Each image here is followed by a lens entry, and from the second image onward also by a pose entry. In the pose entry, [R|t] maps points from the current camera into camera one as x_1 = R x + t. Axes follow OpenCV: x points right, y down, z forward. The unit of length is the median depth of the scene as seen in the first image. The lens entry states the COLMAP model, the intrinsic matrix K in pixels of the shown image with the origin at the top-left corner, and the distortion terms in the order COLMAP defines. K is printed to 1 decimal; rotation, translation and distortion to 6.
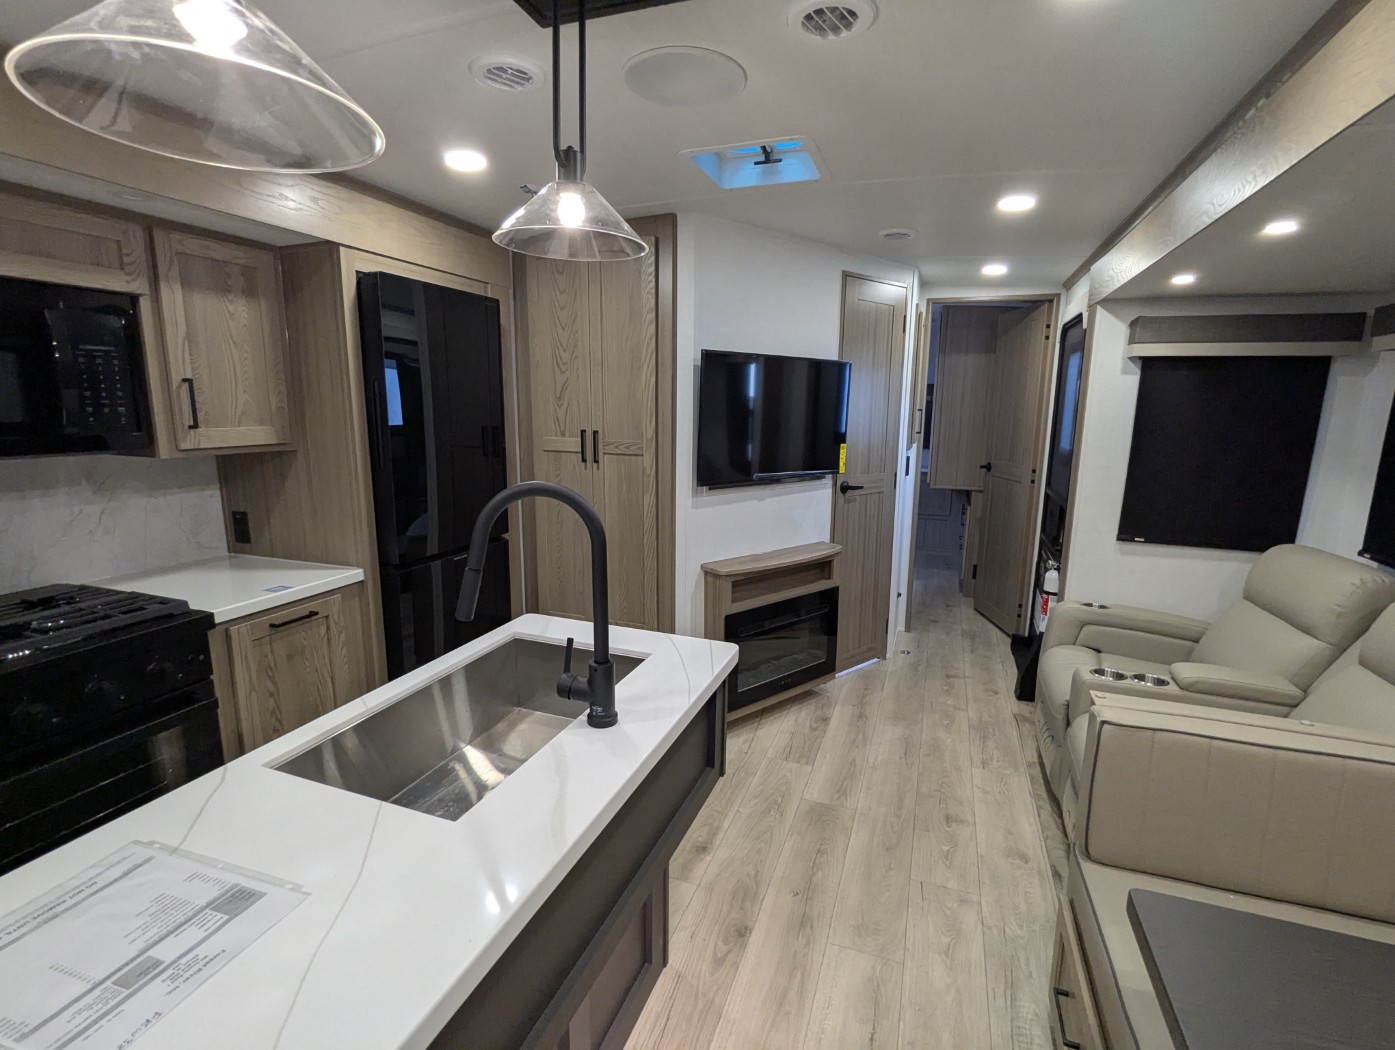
lens RADIAL K [[664.5, 0, 698.4], [0, 664.5, 525.9], [0, 0, 1]] dist [-0.003193, 0.003126]
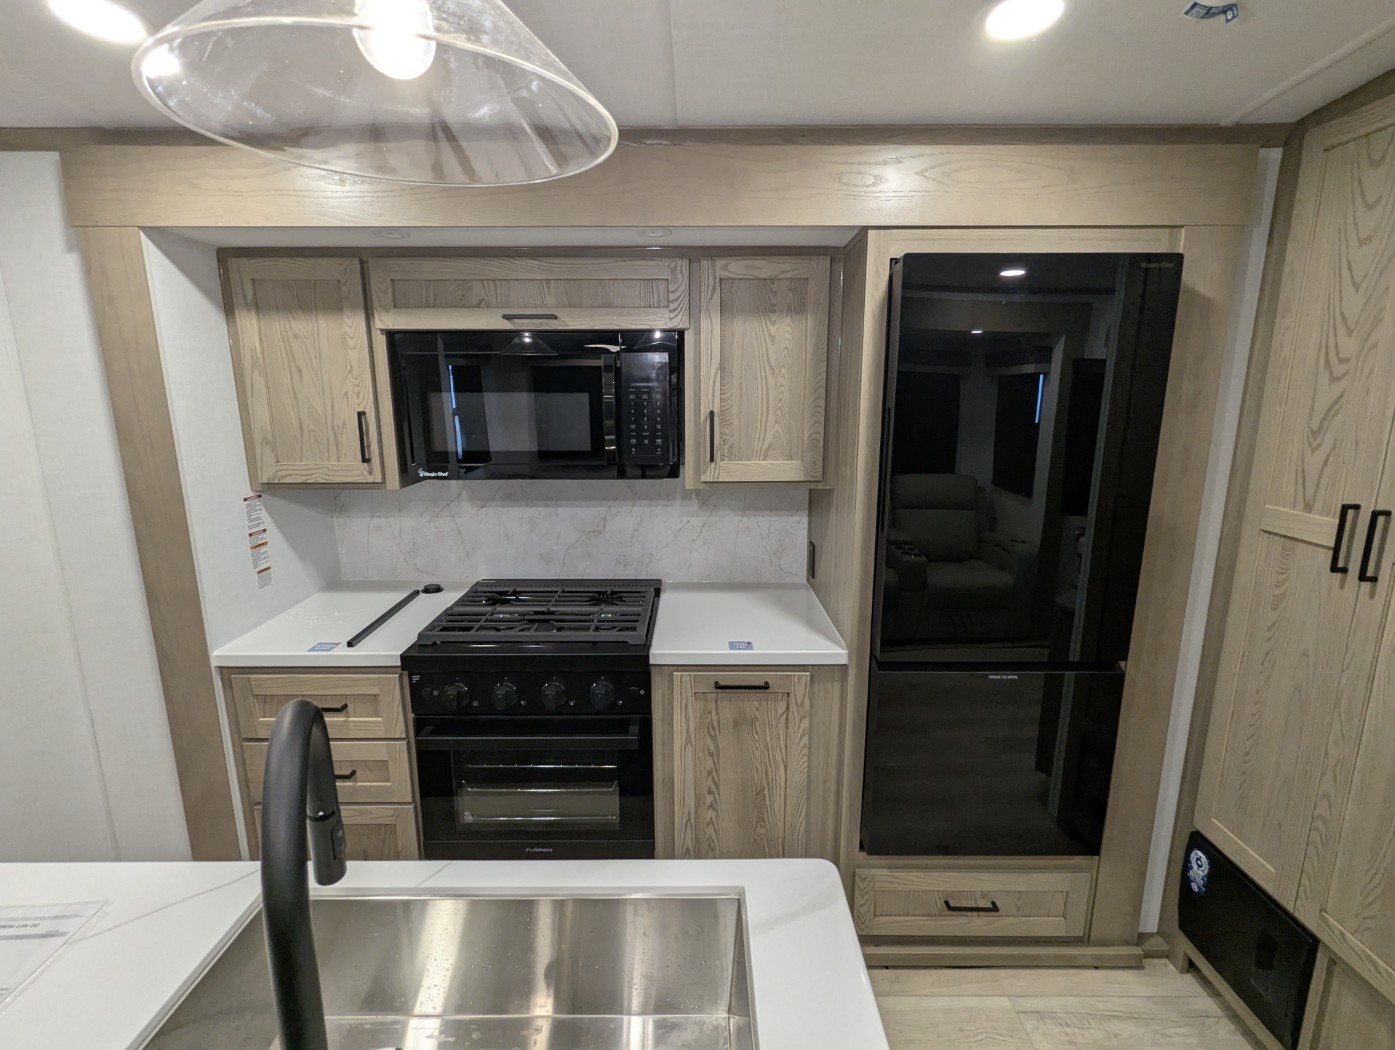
lens RADIAL K [[664.5, 0, 697.5], [0, 664.5, 525.5], [0, 0, 1]] dist [-0.003193, 0.003126]
pose [[0.344614, 0.177247, -0.921859, 0.107222], [-0.165475, 0.978106, 0.126203, -0.127166], [0.924045, 0.109054, 0.366399, 0.464728]]
